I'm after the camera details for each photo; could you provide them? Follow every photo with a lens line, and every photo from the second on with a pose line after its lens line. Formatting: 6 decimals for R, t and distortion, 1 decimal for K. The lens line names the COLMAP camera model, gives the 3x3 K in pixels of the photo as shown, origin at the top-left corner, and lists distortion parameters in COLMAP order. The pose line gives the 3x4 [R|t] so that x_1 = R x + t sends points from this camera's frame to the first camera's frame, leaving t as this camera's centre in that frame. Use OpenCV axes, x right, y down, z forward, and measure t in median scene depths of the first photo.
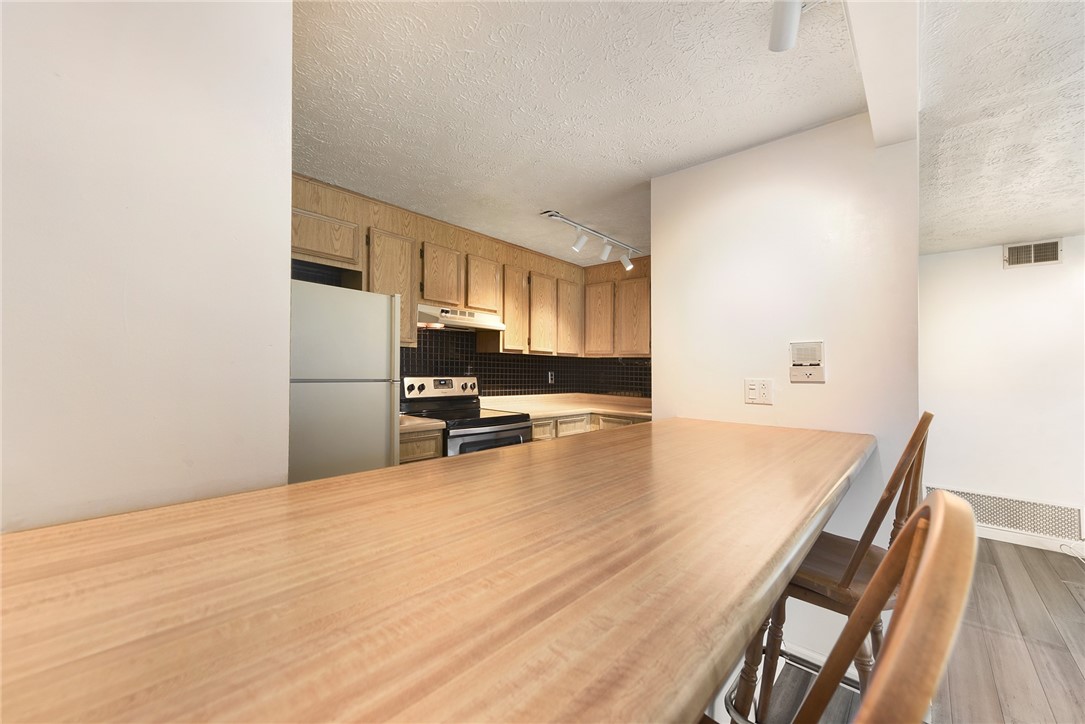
lens RADIAL K [[432.7, 0, 547.2], [0, 432.7, 366.4], [0, 0, 1]] dist [0.014752, -0.000052]
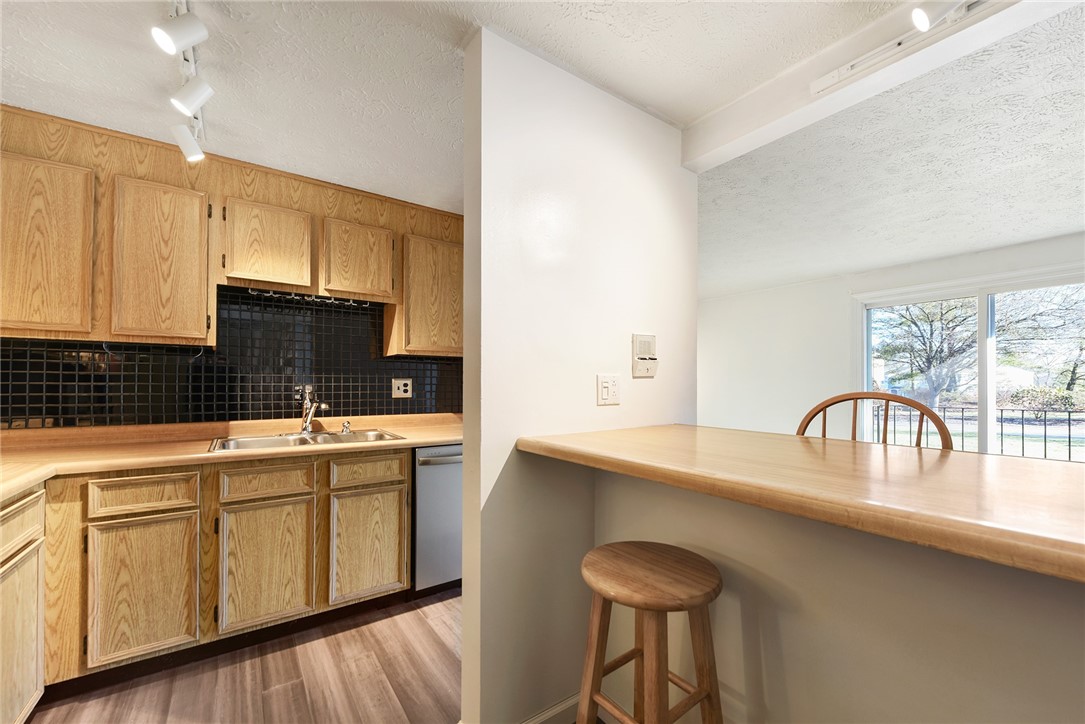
lens RADIAL K [[431.4, 0, 570.8], [0, 431.4, 379.2], [0, 0, 1]] dist [0.003378, -0.002838]
pose [[0.239508, -0.013490, 0.970801, -0.190703], [-0.000056, 0.999903, 0.013909, 0.014952], [-0.970894, -0.003386, 0.239484, 0.508161]]
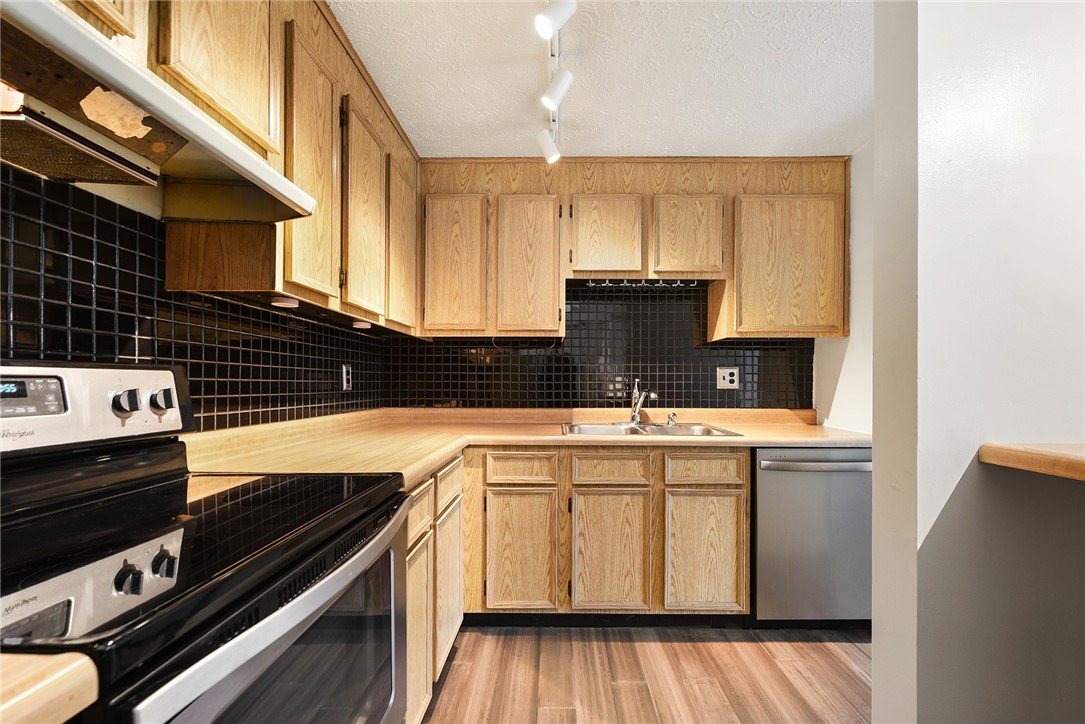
lens RADIAL K [[455.9, 0, 564.9], [0, 455.9, 378.4], [0, 0, 1]] dist [-0.001842, -0.000297]
pose [[0.769771, -0.018973, 0.638038, -0.160574], [0.016495, 0.999816, 0.009831, 0.032715], [-0.638107, 0.002957, 0.769942, 0.608601]]
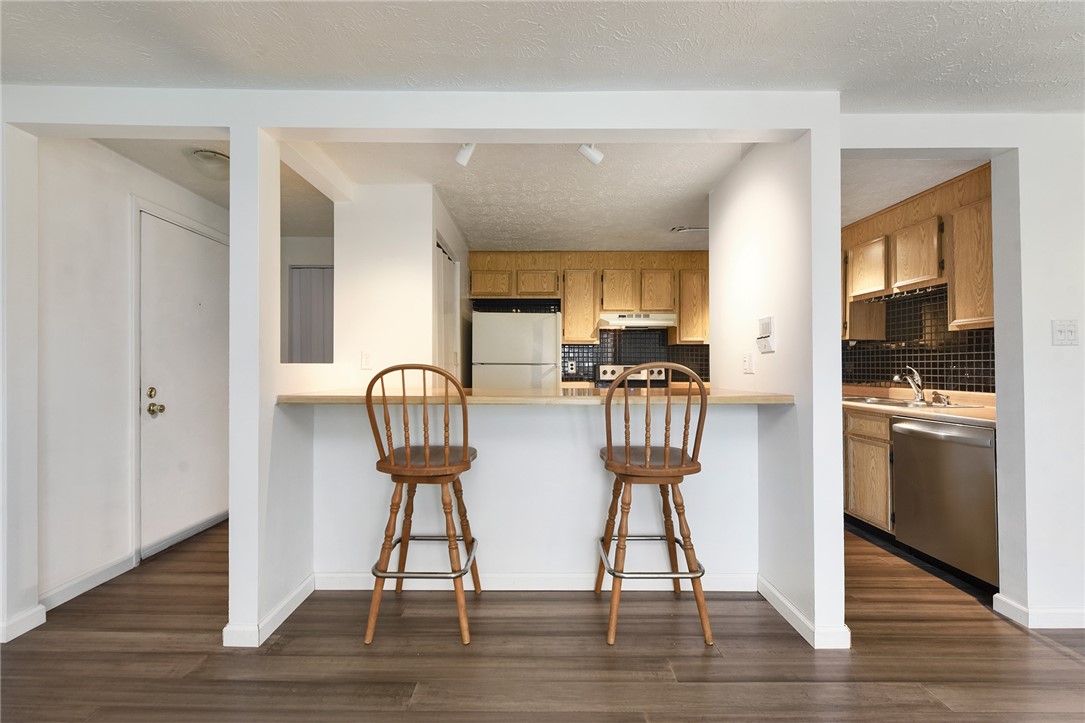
lens RADIAL K [[432.7, 0, 547.2], [0, 432.7, 365.9], [0, 0, 1]] dist [0.014752, -0.000052]
pose [[0.649674, -0.026034, -0.759767, 0.573530], [0.016992, 0.999661, -0.019725, 0.046839], [0.760023, -0.000096, 0.649896, -0.061721]]
